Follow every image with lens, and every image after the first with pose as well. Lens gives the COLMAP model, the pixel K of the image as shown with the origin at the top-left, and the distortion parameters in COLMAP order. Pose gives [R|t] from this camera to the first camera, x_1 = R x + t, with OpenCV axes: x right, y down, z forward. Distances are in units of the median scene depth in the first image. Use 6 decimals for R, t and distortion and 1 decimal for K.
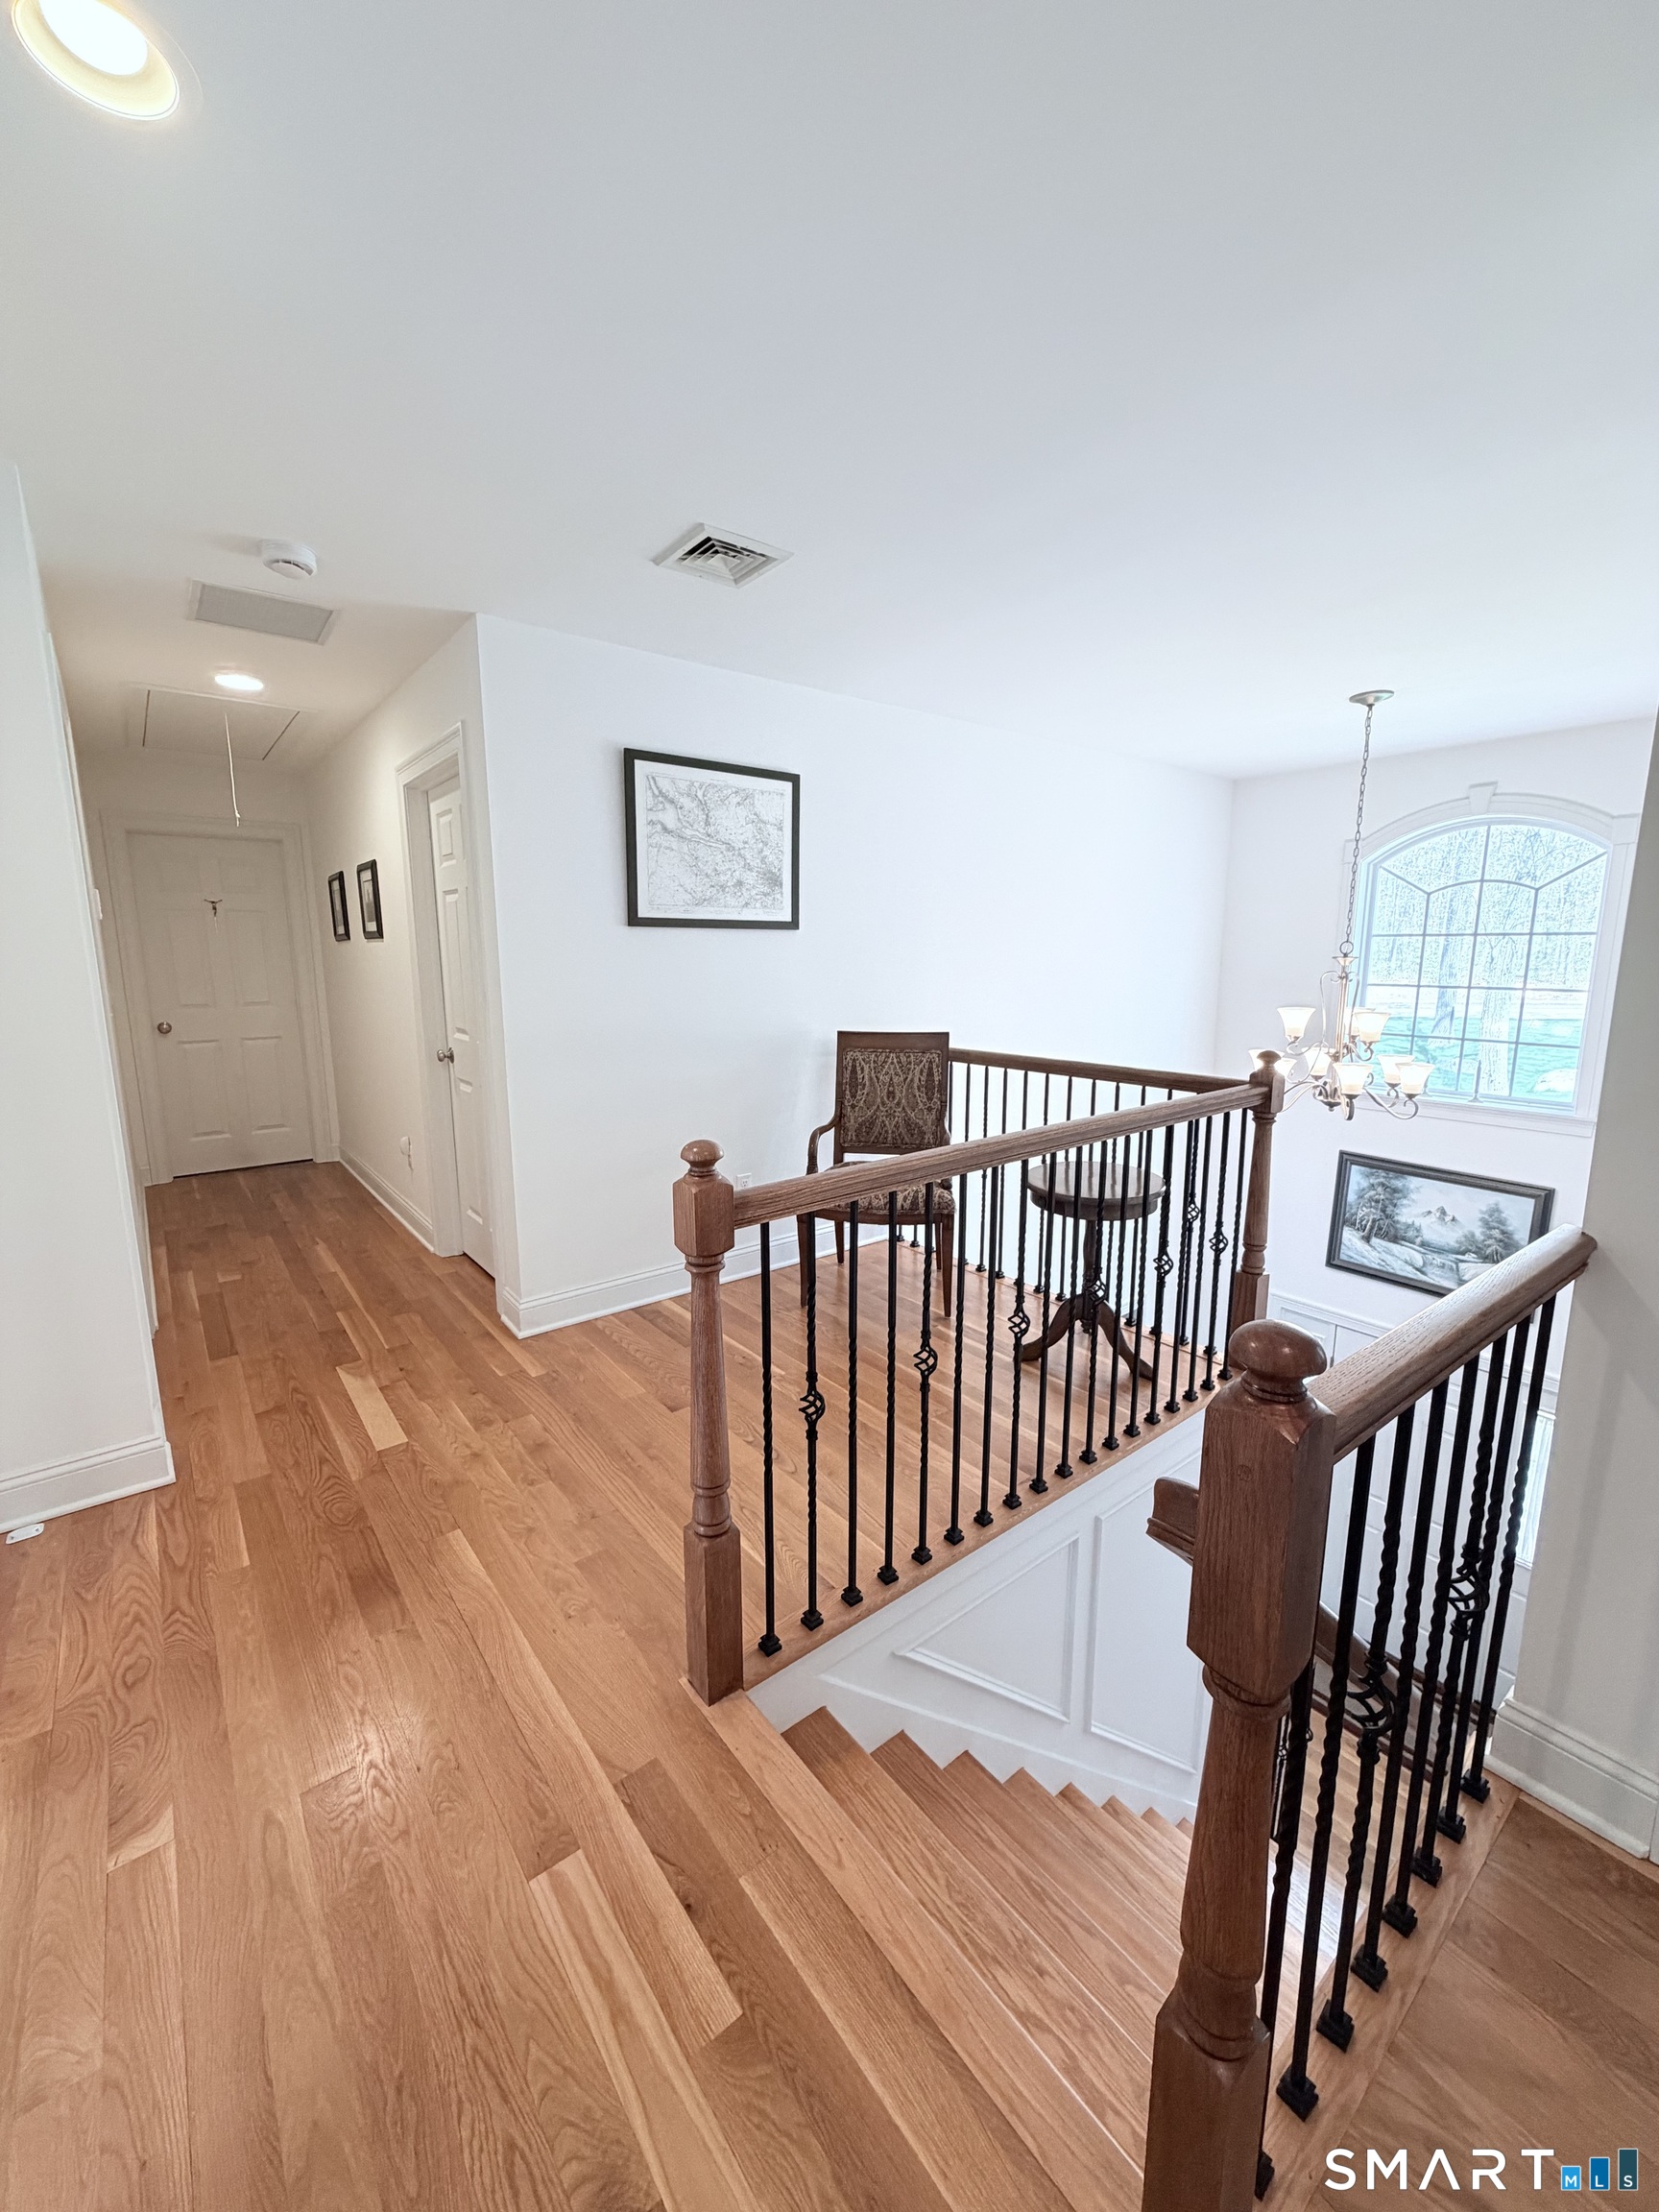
lens RADIAL K [[882.5, 0, 822.3], [0, 882.5, 1104.9], [0, 0, 1]] dist [0.000741, -0.000007]
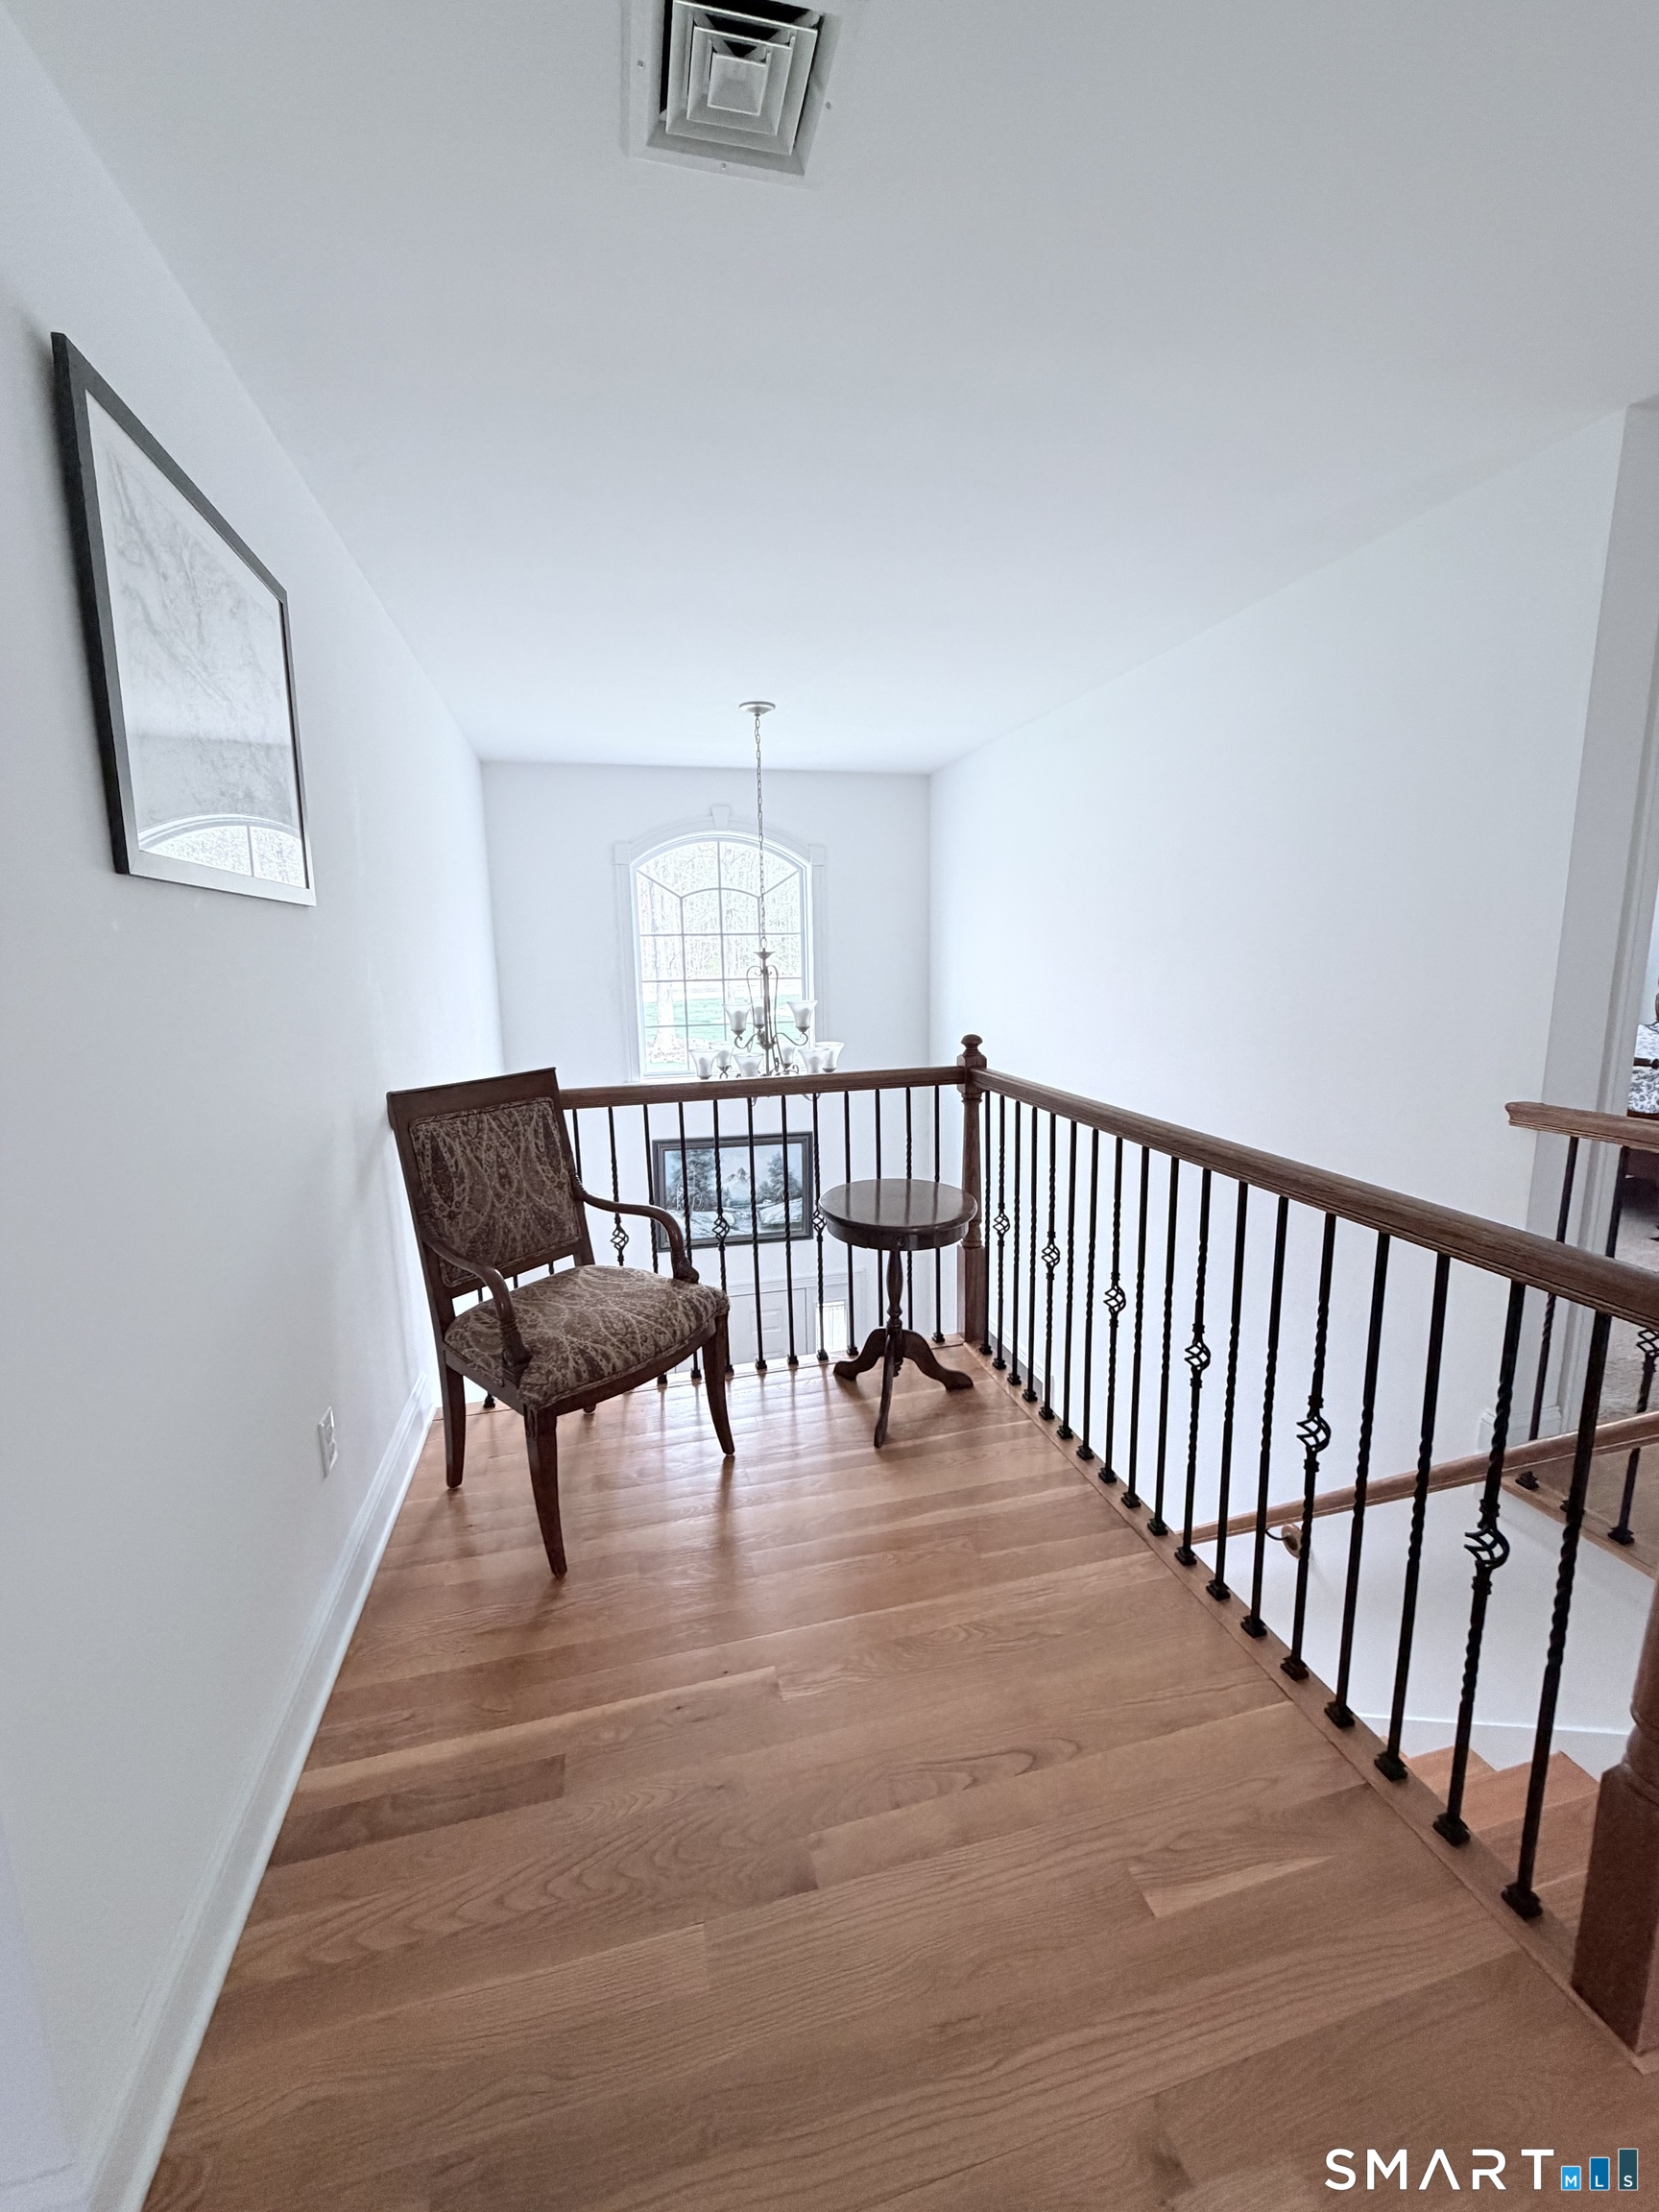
lens RADIAL K [[882.5, 0, 831.1], [0, 882.5, 1104.0], [0, 0, 1]] dist [0.000741, -0.000007]
pose [[0.400637, -0.165208, 0.901219, -0.380504], [0.176457, 0.979108, 0.101043, -0.085863], [-0.899084, 0.118545, 0.421419, 0.530587]]
